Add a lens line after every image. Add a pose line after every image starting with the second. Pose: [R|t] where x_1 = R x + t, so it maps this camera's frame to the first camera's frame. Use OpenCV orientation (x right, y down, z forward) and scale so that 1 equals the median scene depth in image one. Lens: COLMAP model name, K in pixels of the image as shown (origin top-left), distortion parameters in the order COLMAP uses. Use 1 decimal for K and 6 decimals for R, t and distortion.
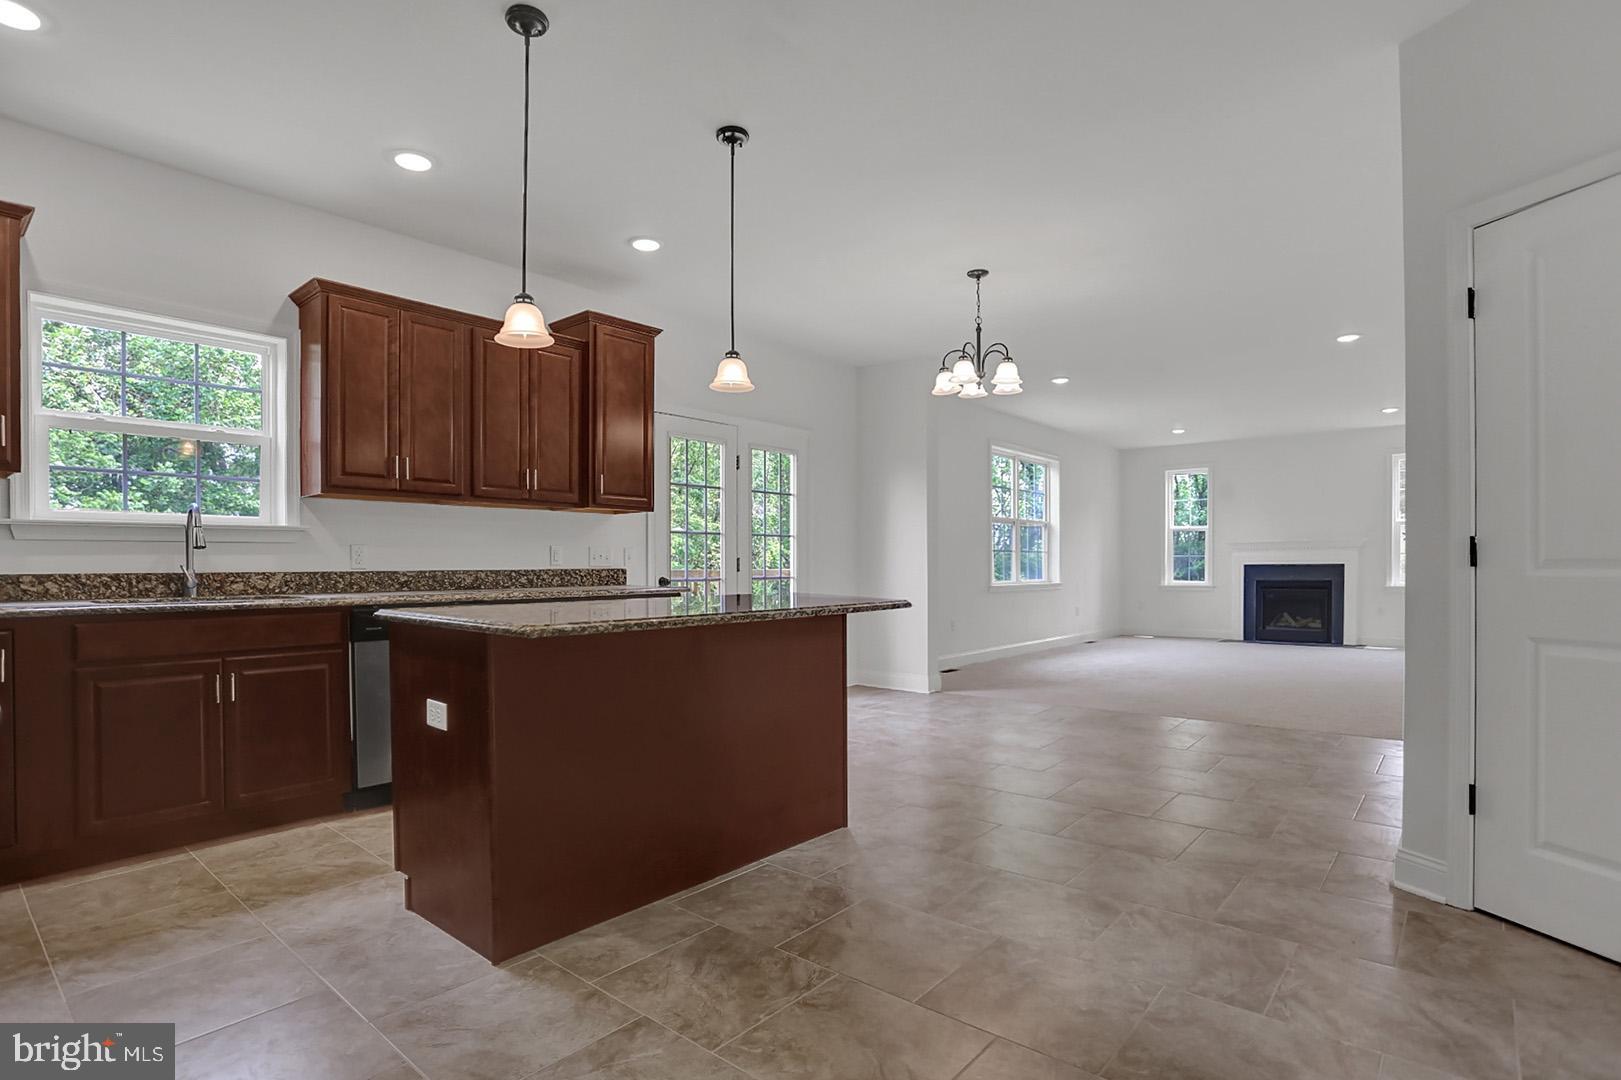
lens RADIAL K [[819.0, 0, 820.5], [0, 819.0, 565.2], [0, 0, 1]] dist [-0.040197, 0.031810]
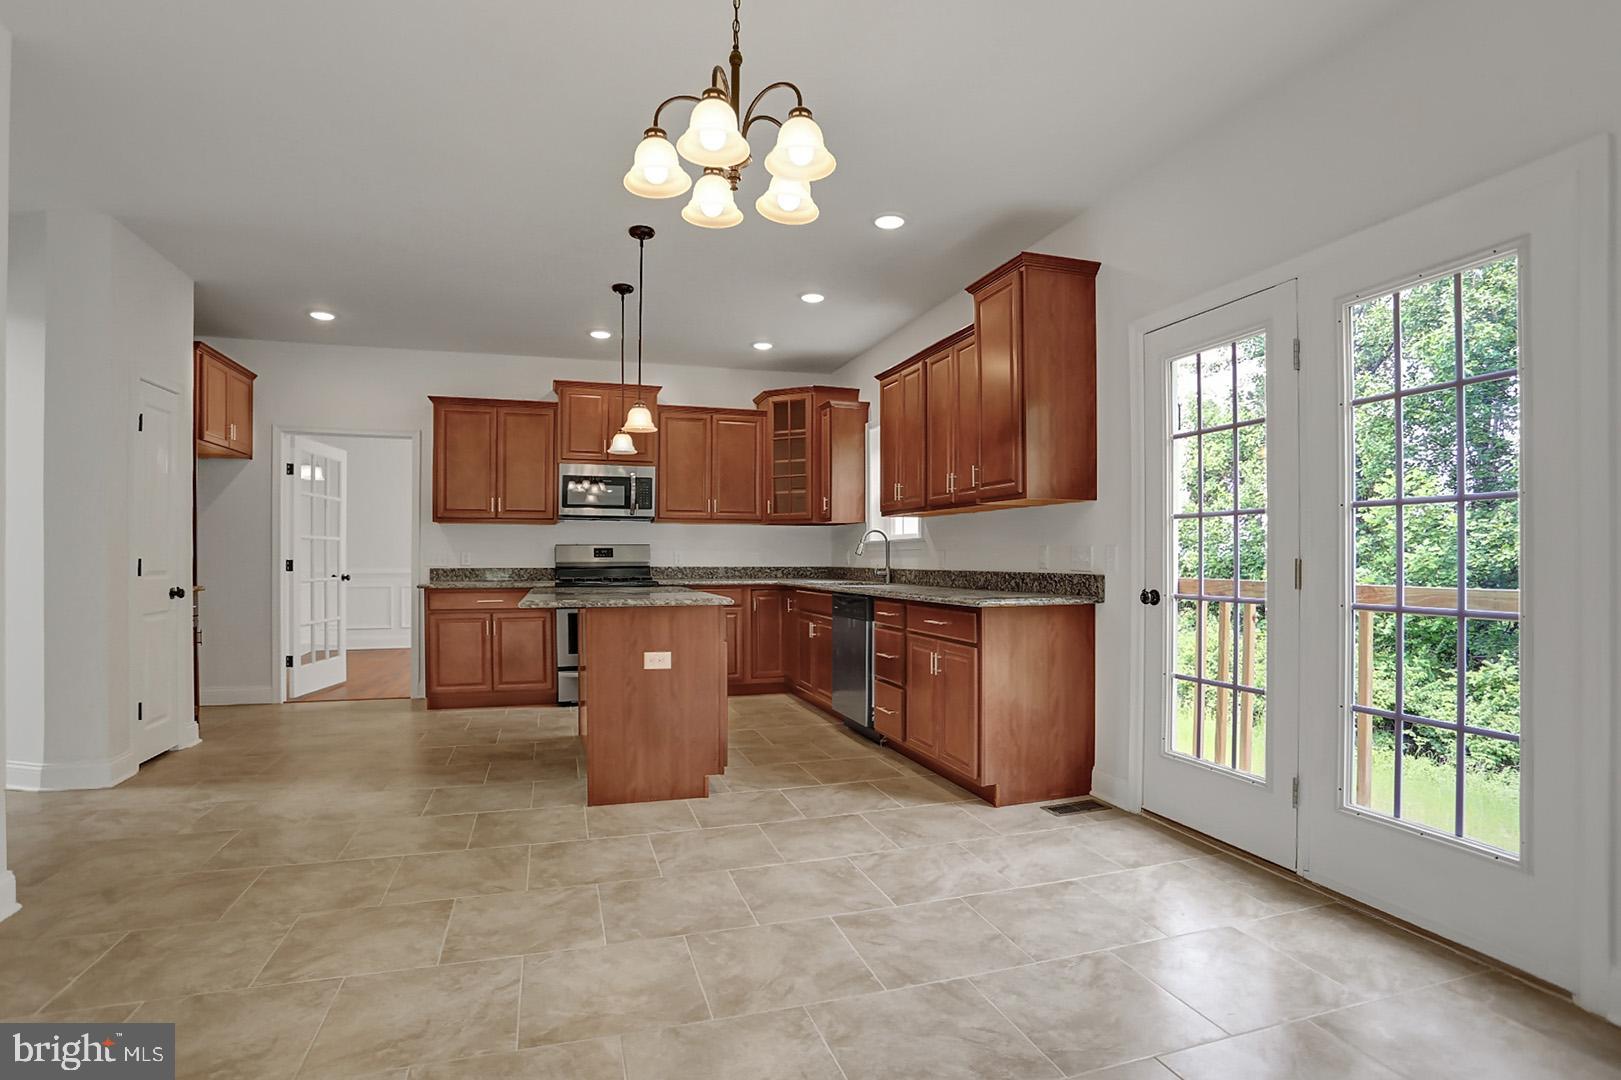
lens RADIAL K [[810.9, 0, 793.9], [0, 810.9, 560.5], [0, 0, 1]] dist [-0.069186, 0.031139]
pose [[-0.559682, 0.005500, -0.828689, 0.761281], [0.000575, 0.999980, 0.006248, -0.019171], [0.828707, 0.003021, -0.559674, 1.810033]]
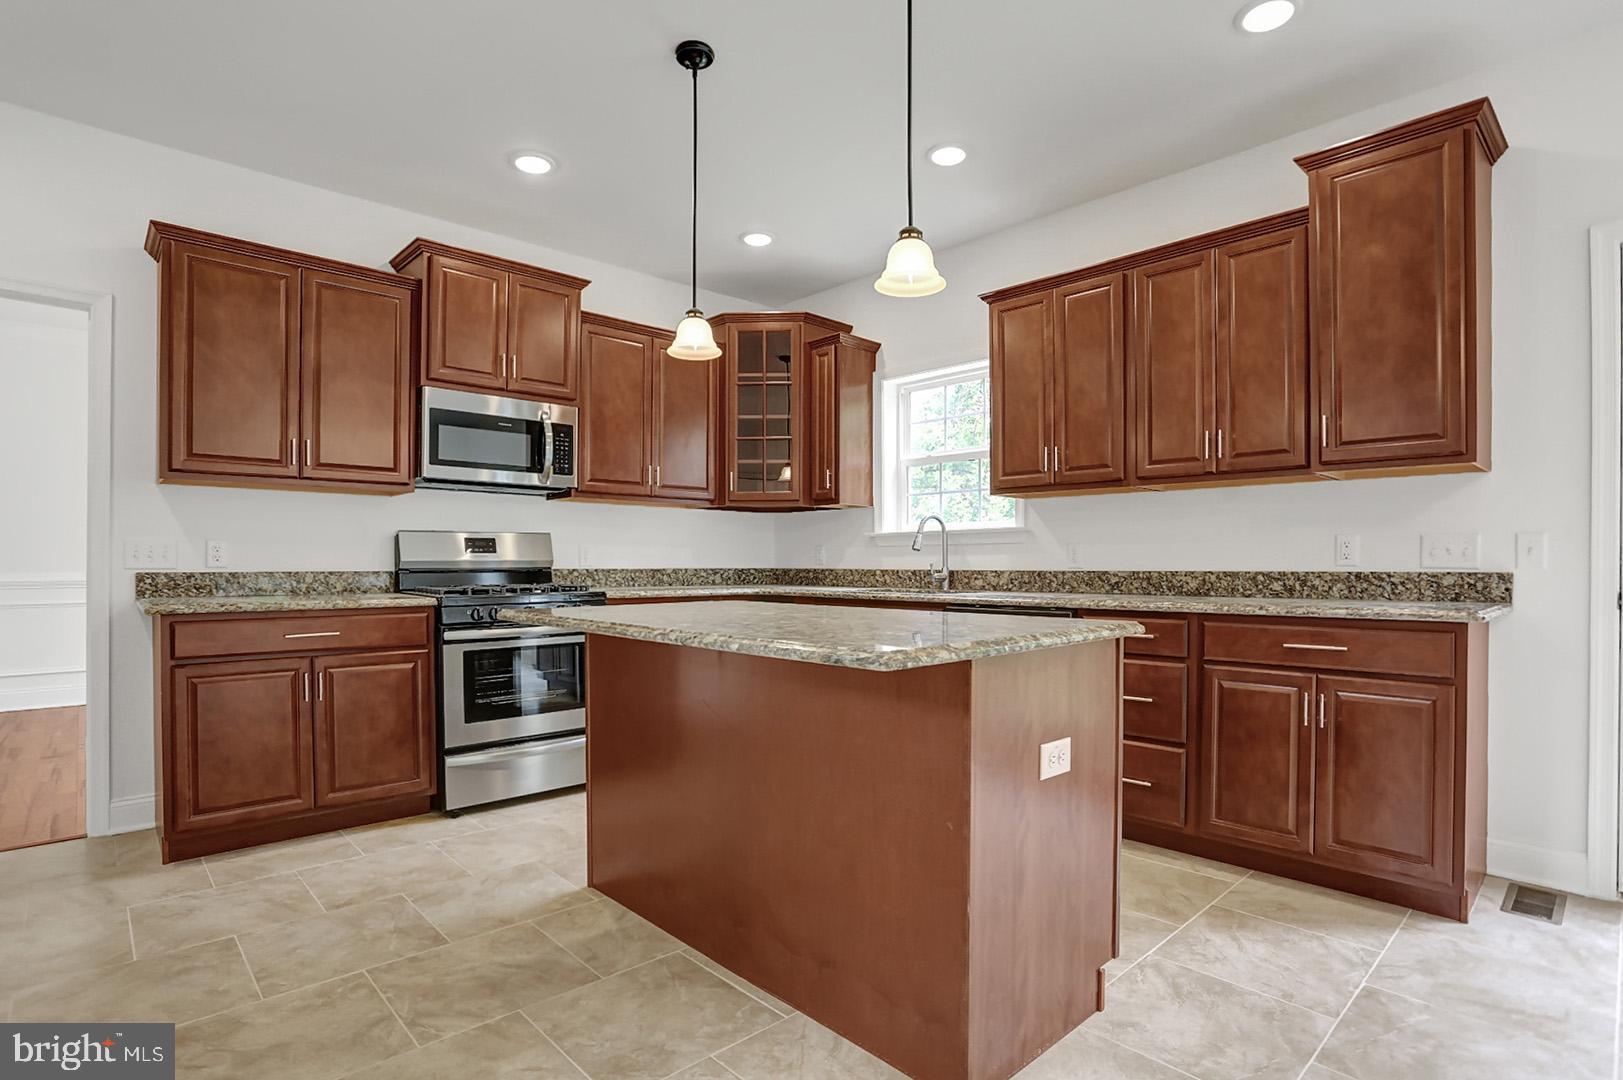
lens RADIAL K [[811.9, 0, 794.9], [0, 811.9, 560.5], [0, 0, 1]] dist [-0.069186, 0.031139]
pose [[-0.134537, -0.002079, -0.990906, 0.495483], [-0.001705, 0.999997, -0.001866, -0.002544], [0.990907, 0.001438, -0.134540, 0.944600]]
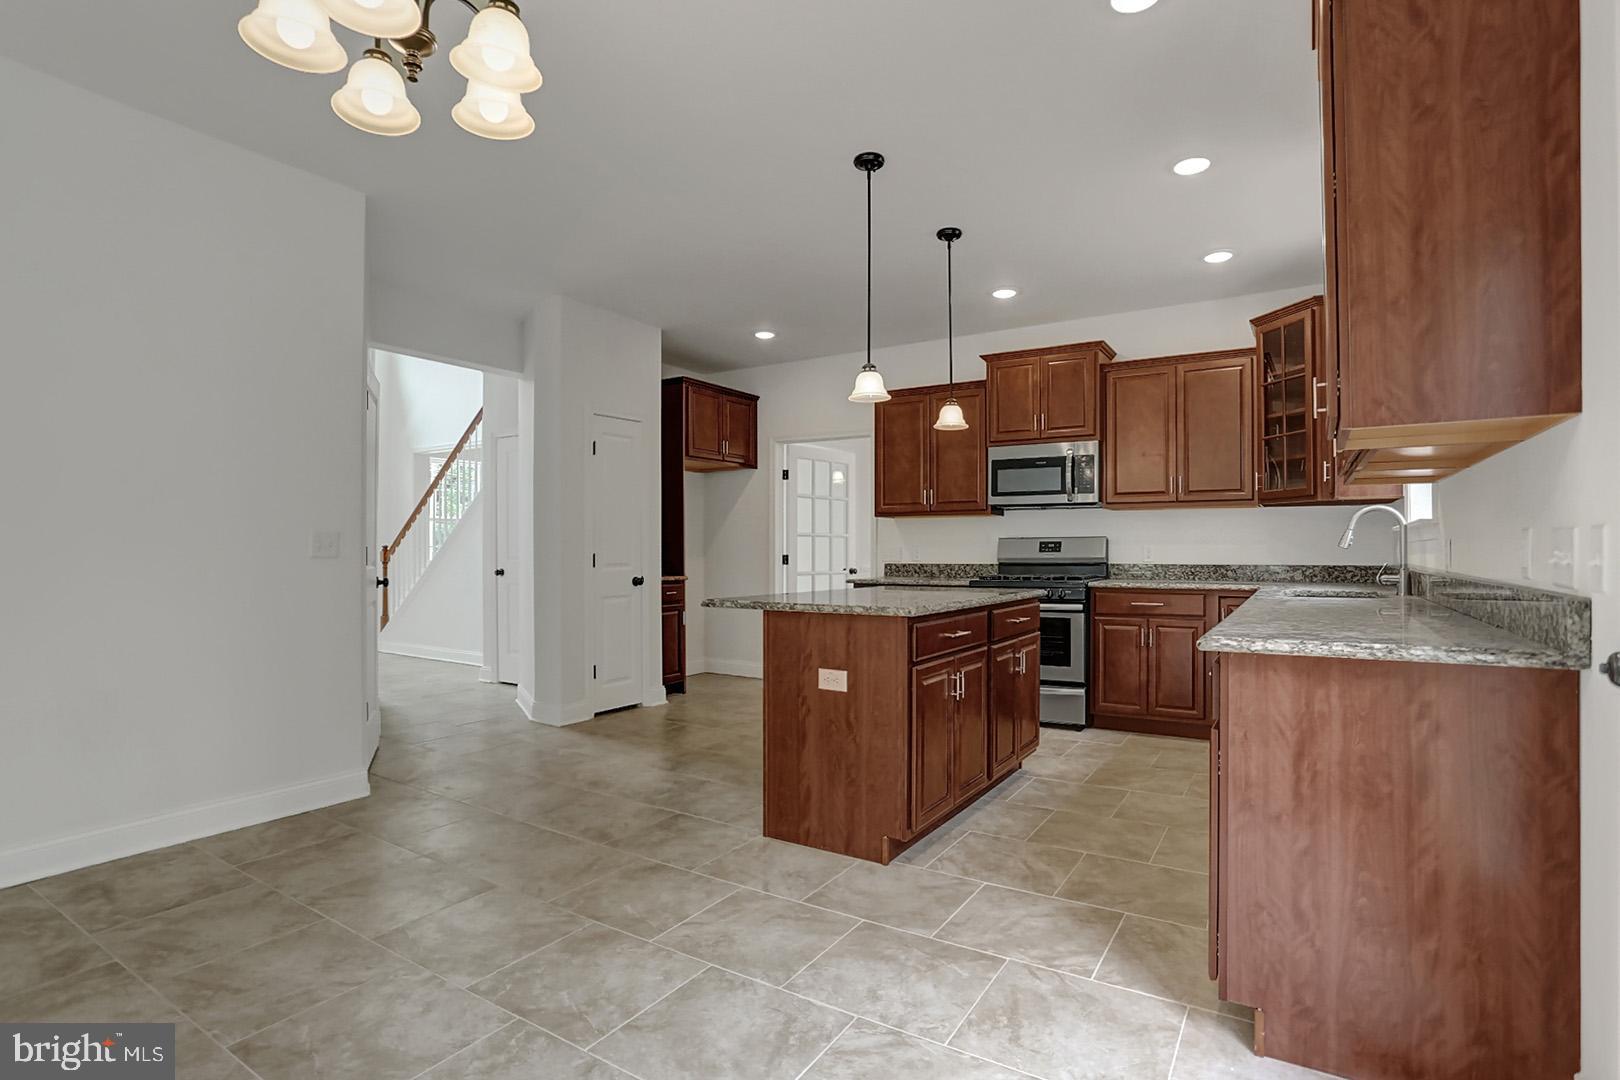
lens RADIAL K [[797.1, 0, 802.8], [0, 797.1, 550.6], [0, 0, 1]] dist [-0.083608, 0.040399]
pose [[-0.994537, 0.003321, -0.104331, 0.081547], [0.003382, 0.999994, -0.000409, -0.019480], [0.104329, -0.000759, -0.994543, 1.911590]]
